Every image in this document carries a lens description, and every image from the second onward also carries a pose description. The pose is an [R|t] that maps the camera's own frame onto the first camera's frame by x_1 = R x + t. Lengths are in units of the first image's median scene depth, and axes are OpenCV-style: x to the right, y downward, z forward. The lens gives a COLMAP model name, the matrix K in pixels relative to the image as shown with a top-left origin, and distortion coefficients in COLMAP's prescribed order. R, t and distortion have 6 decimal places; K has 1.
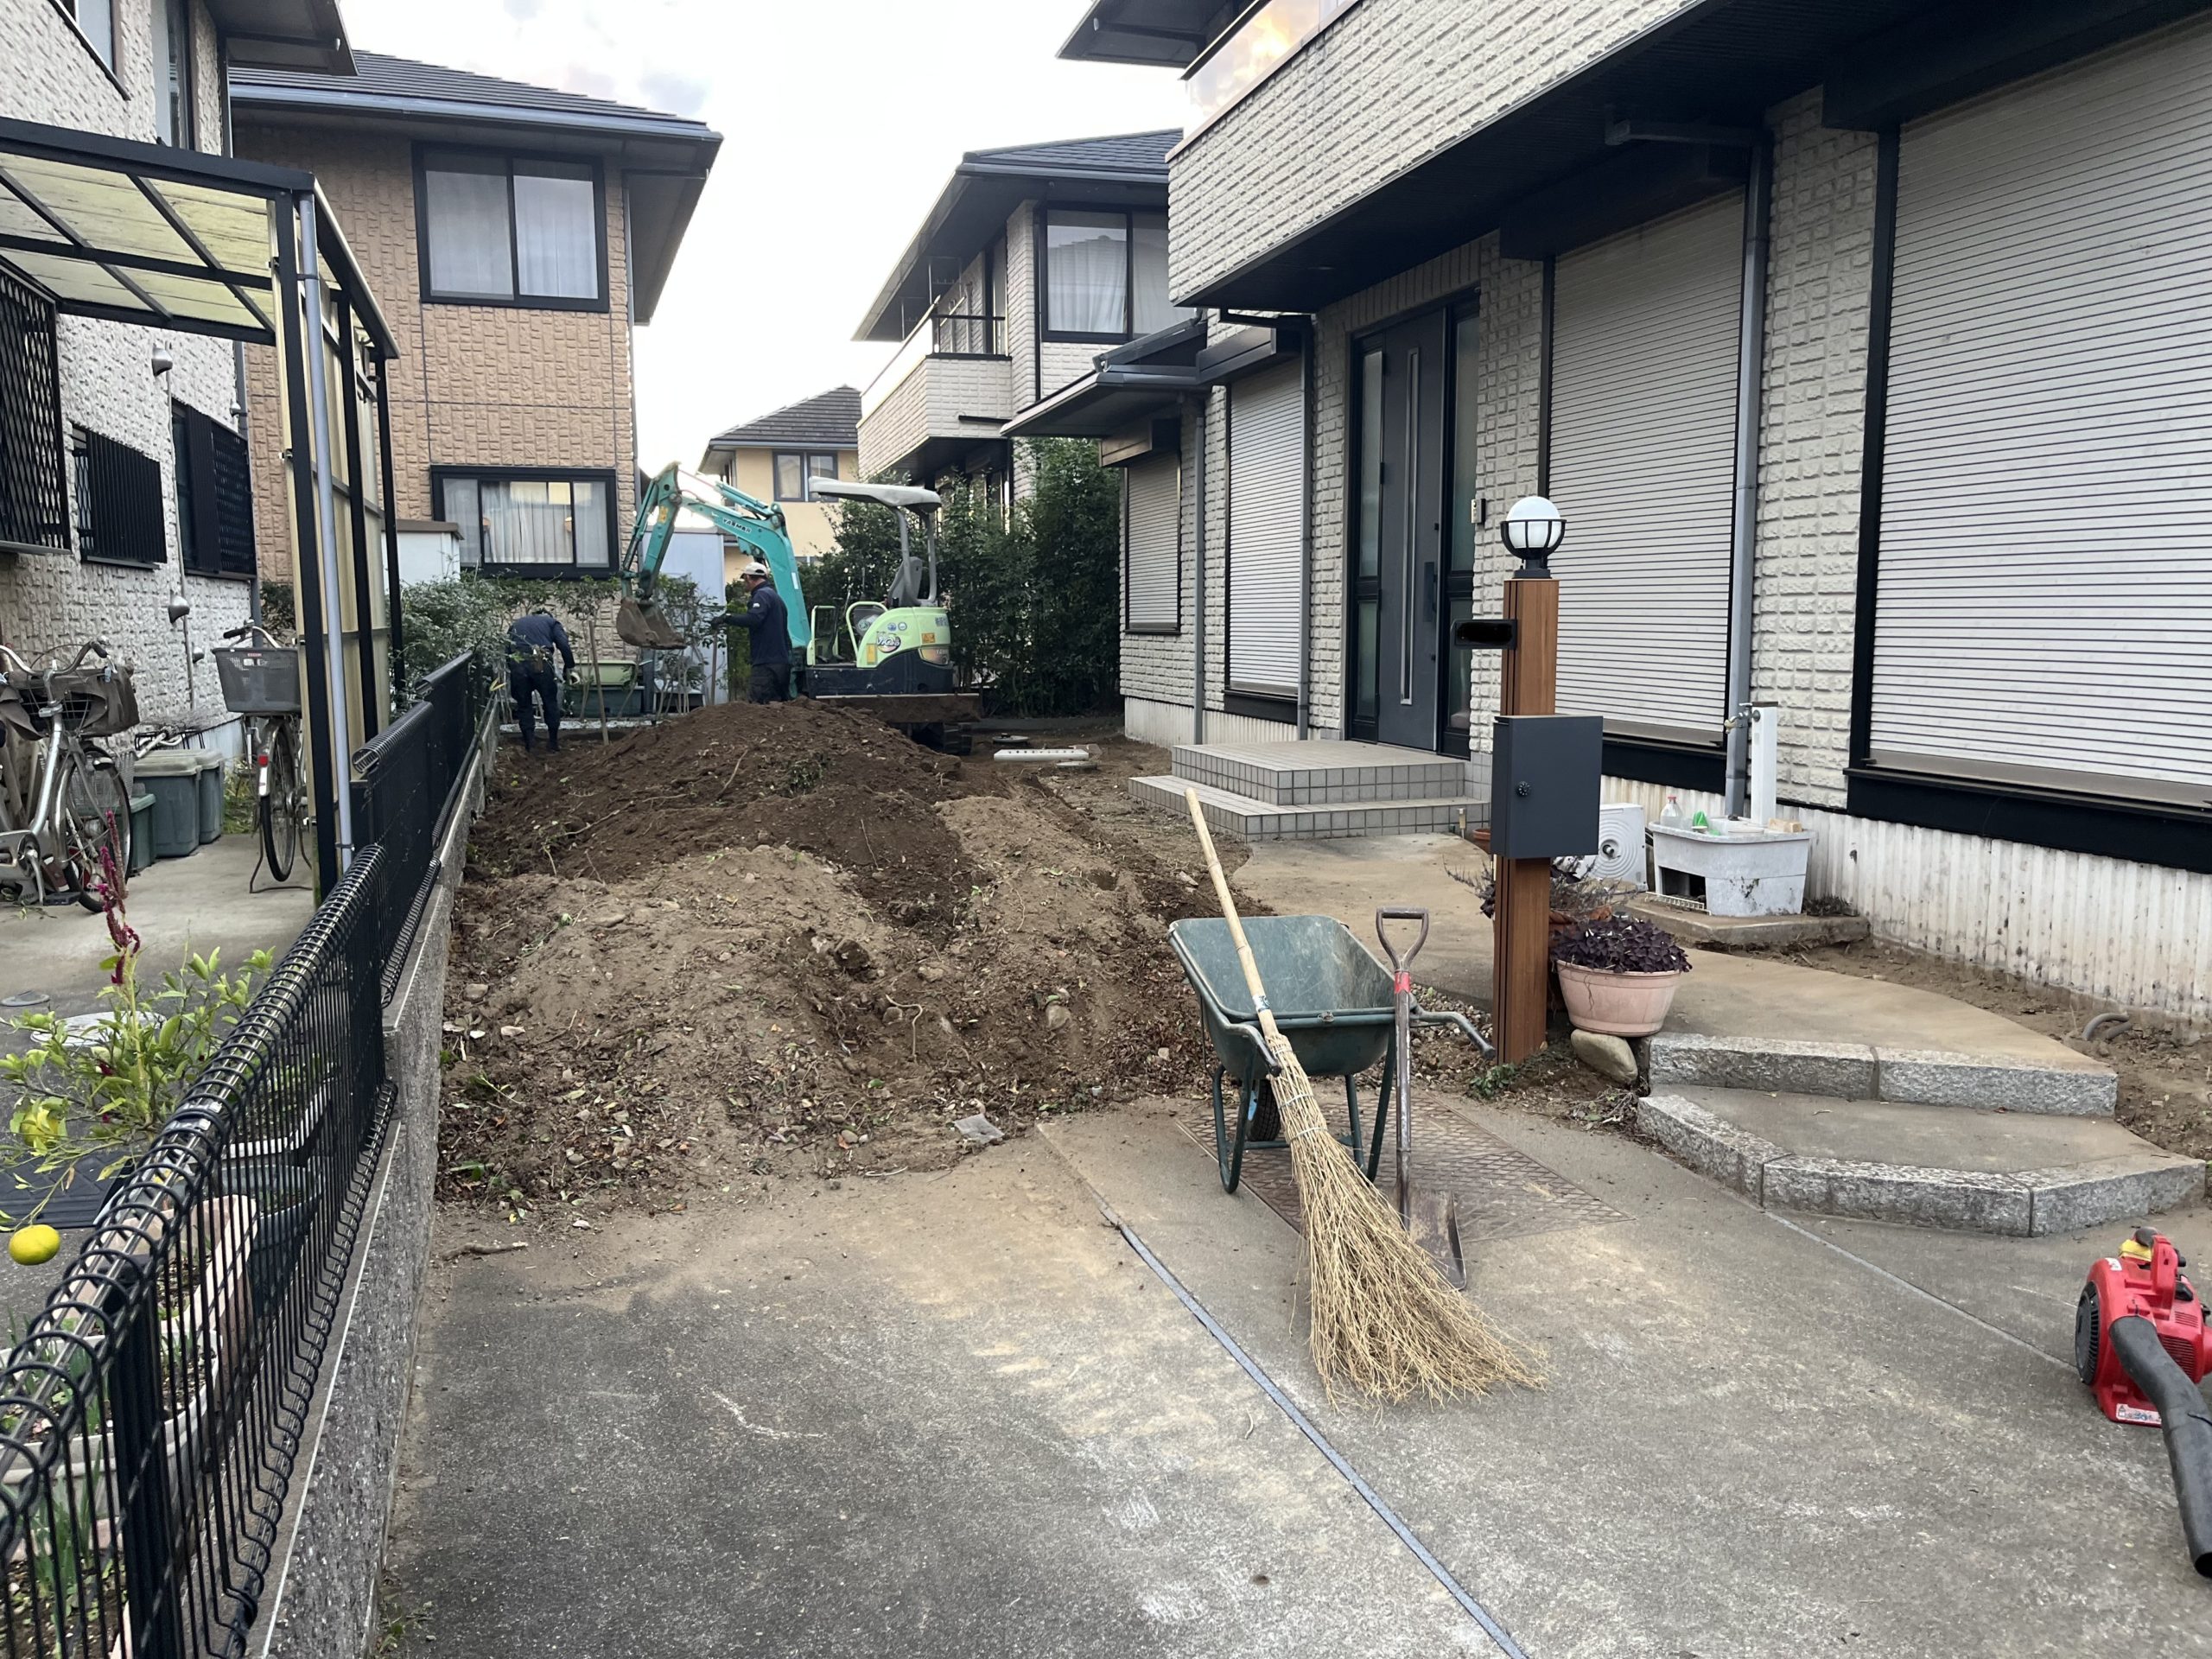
lens RADIAL K [[1676.9, 0, 1091.3], [0, 1676.9, 829.9], [0, 0, 1]] dist [0.063259, -0.112801]
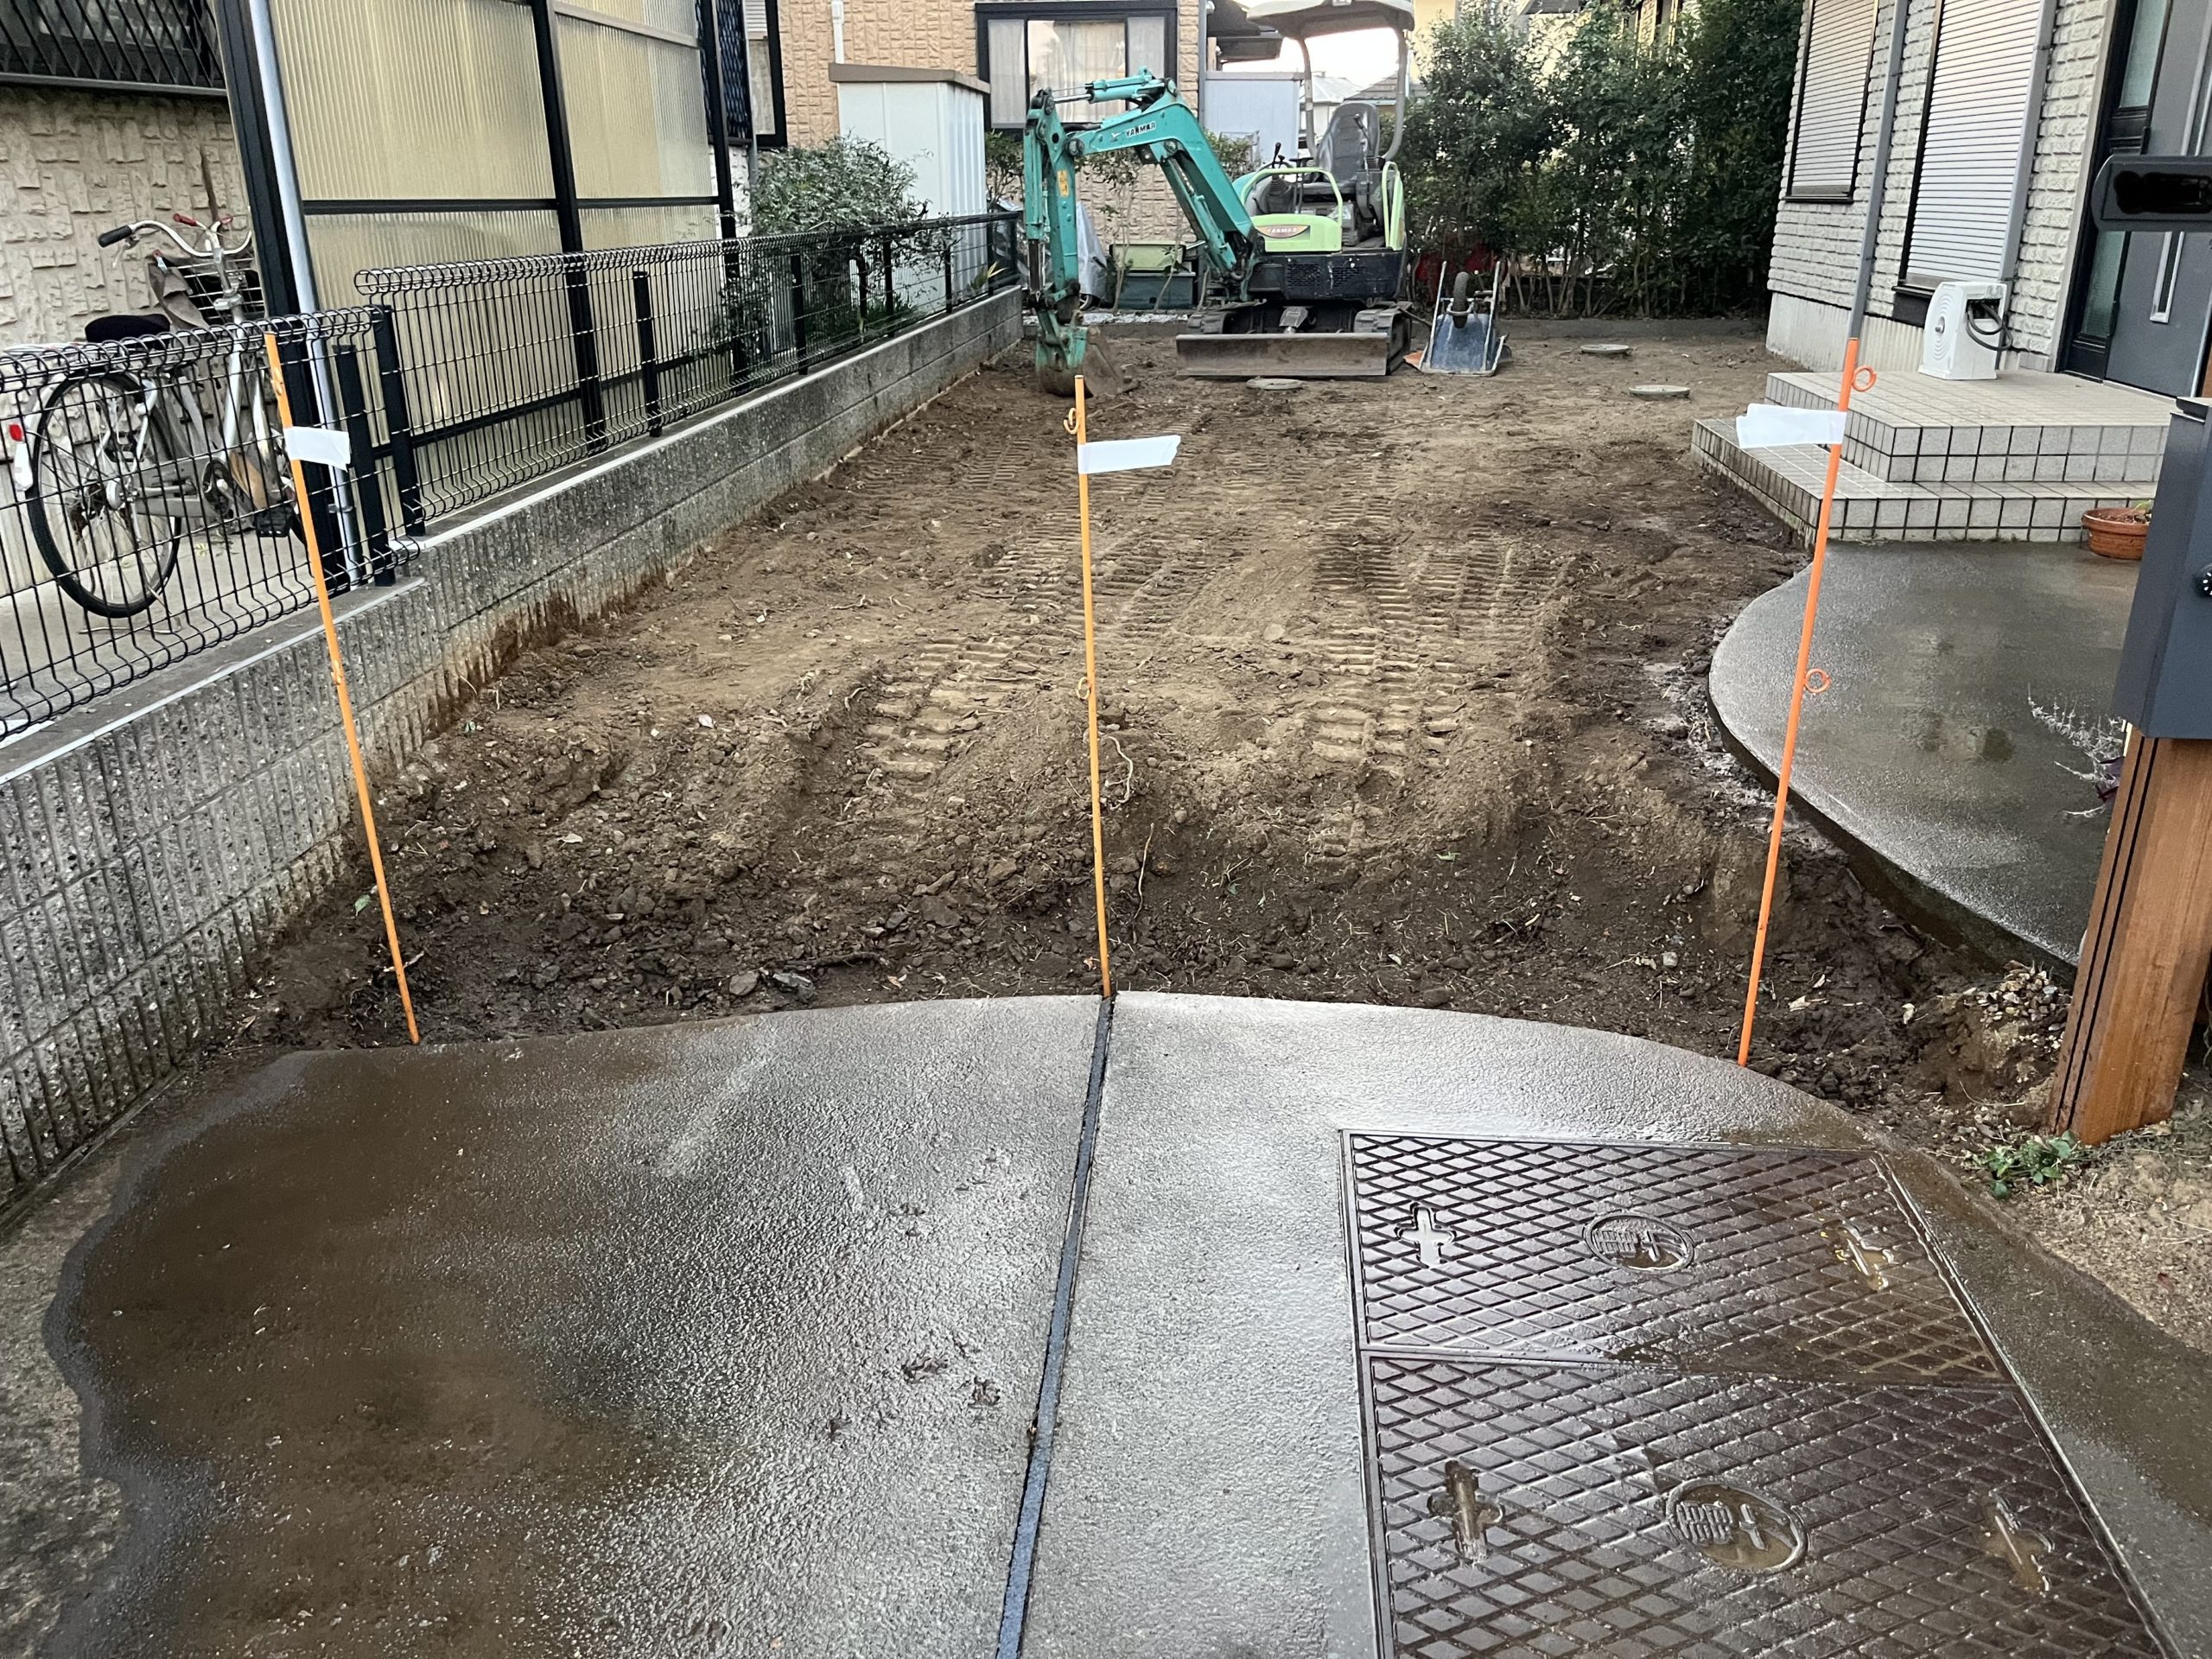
lens RADIAL K [[1676.9, 0, 1091.3], [0, 1676.9, 829.9], [0, 0, 1]] dist [0.063259, -0.112801]
pose [[0.918805, 0.133387, -0.371490, 0.061288], [-0.042871, 0.969325, 0.242013, -0.019760], [0.392376, -0.206437, 0.896340, 0.188555]]
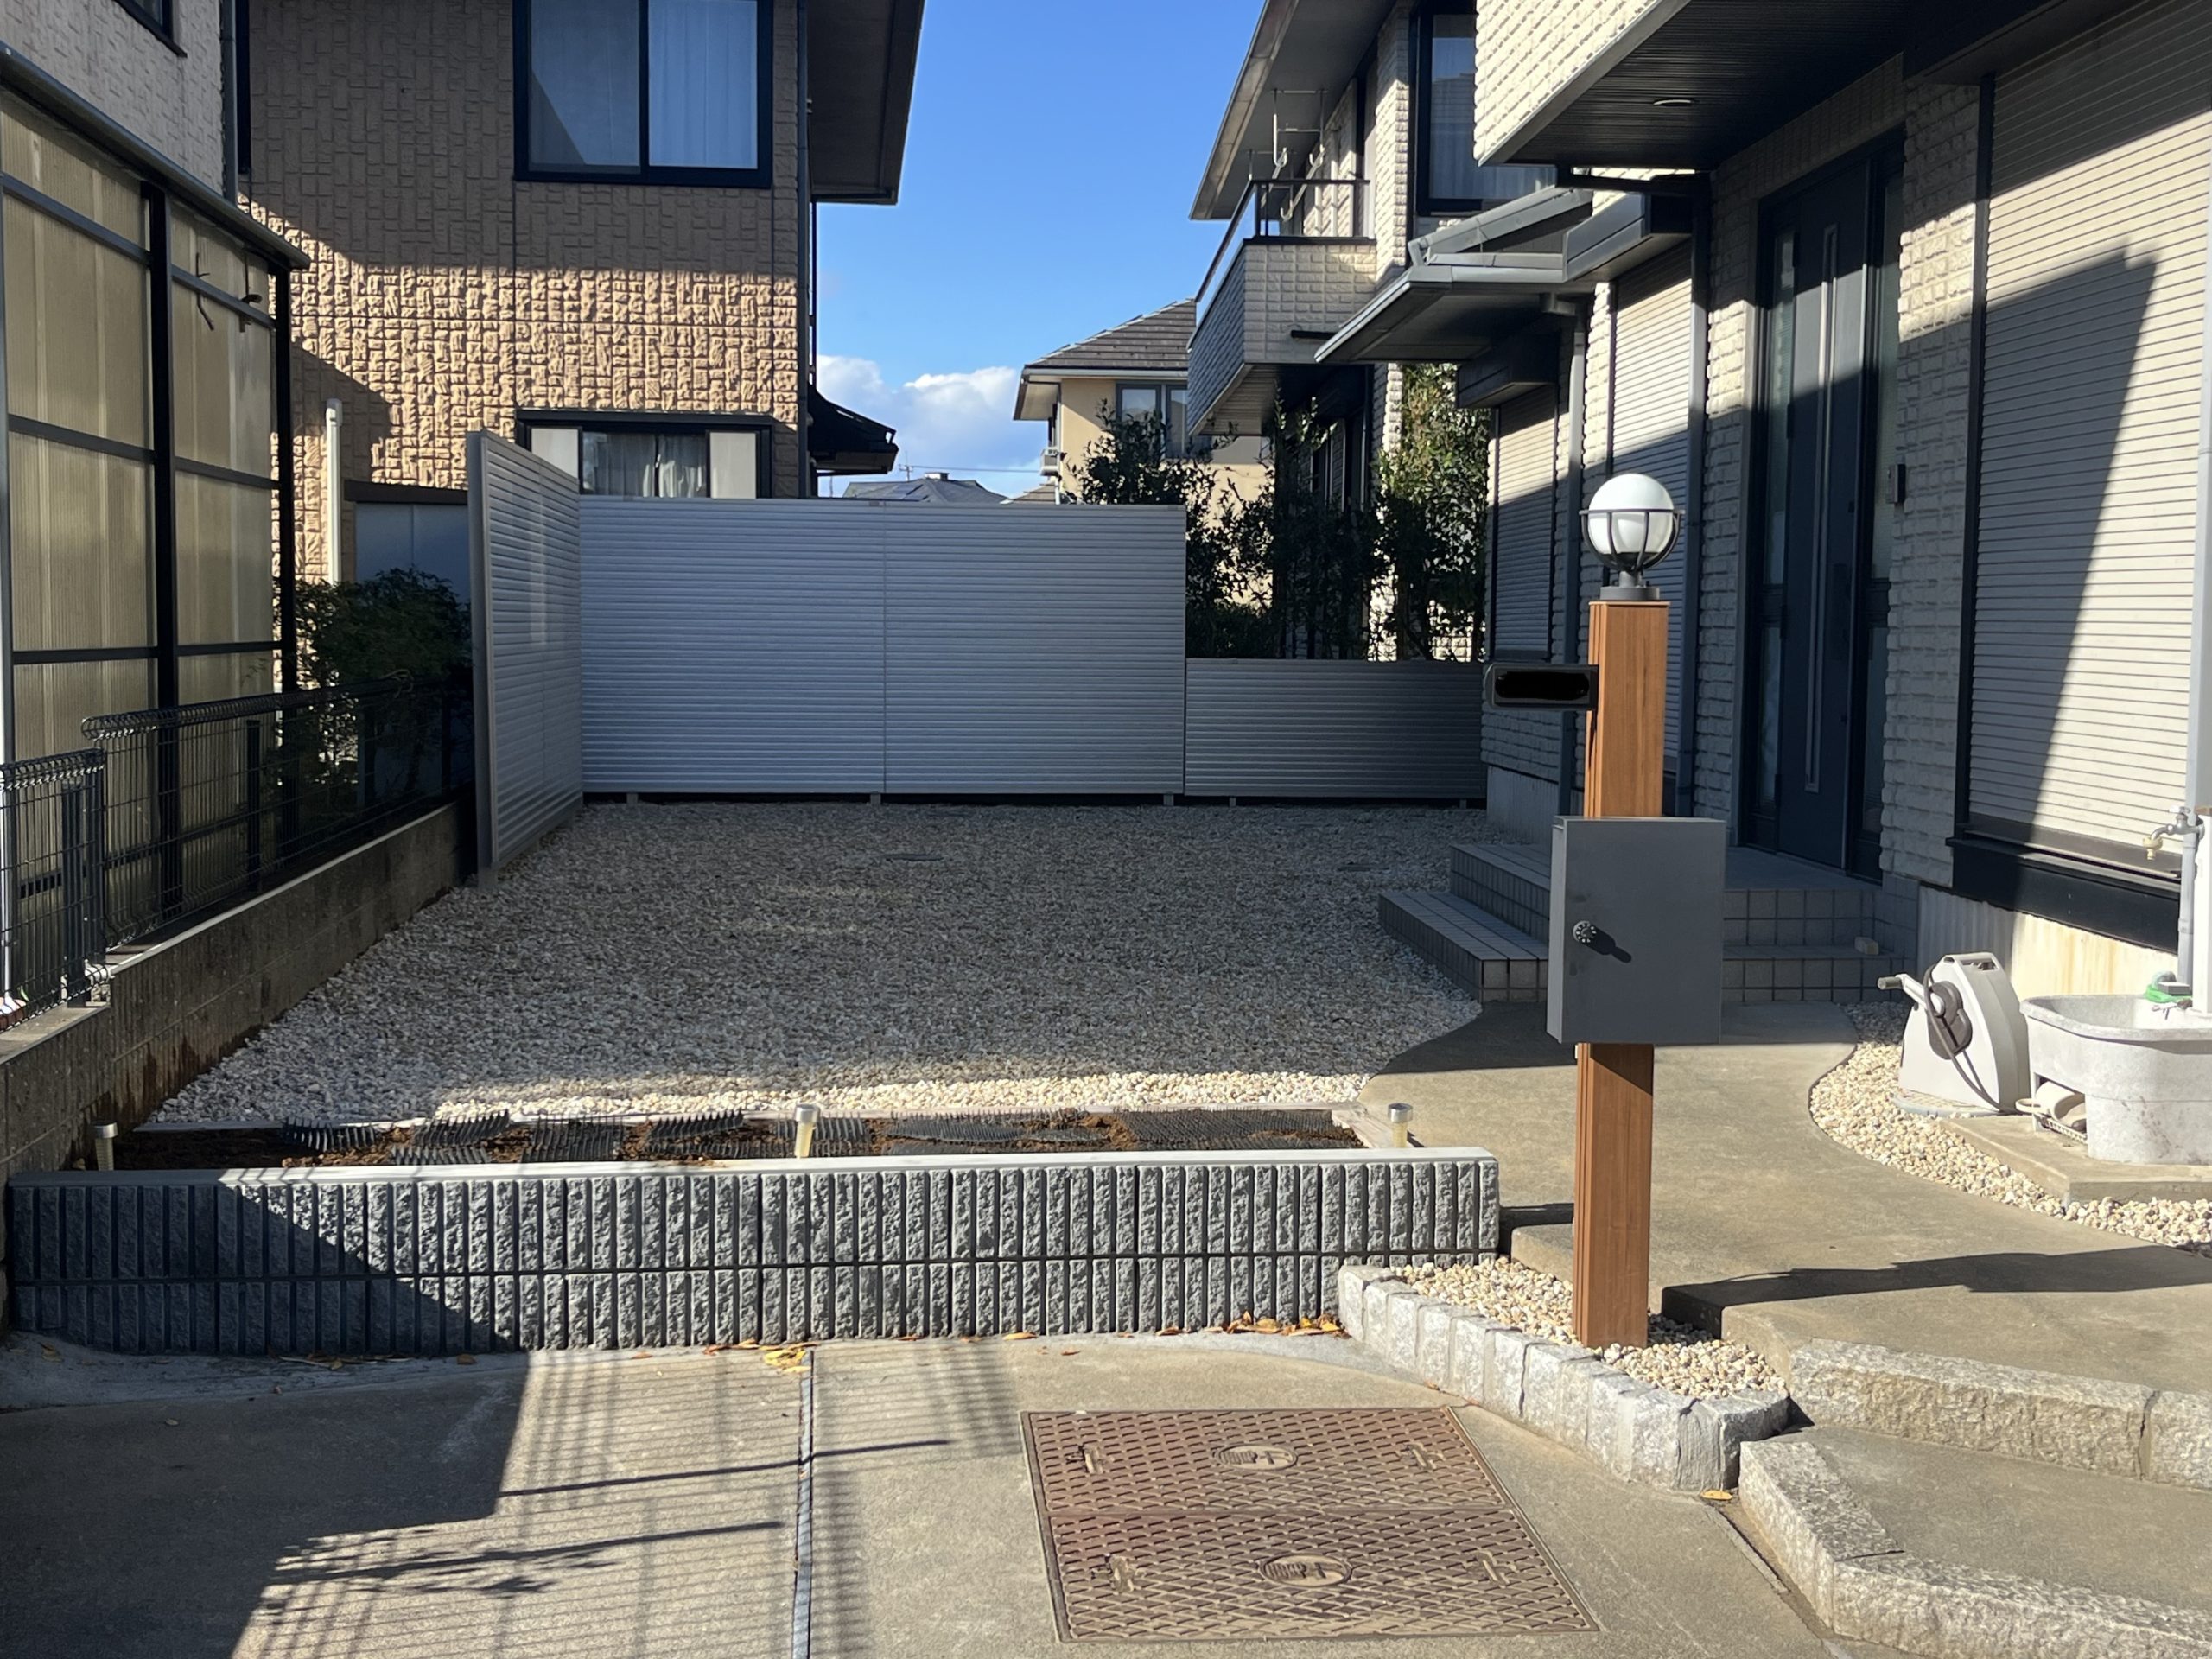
lens RADIAL K [[2586.5, 0, 1106.7], [0, 2586.5, 897.1], [0, 0, 1]] dist [0.025235, 0.006111]
pose [[0.975669, 0.038107, -0.215912, 0.109239], [-0.043038, 0.998908, -0.018179, -0.005158], [0.214983, 0.027029, 0.976244, 0.005458]]
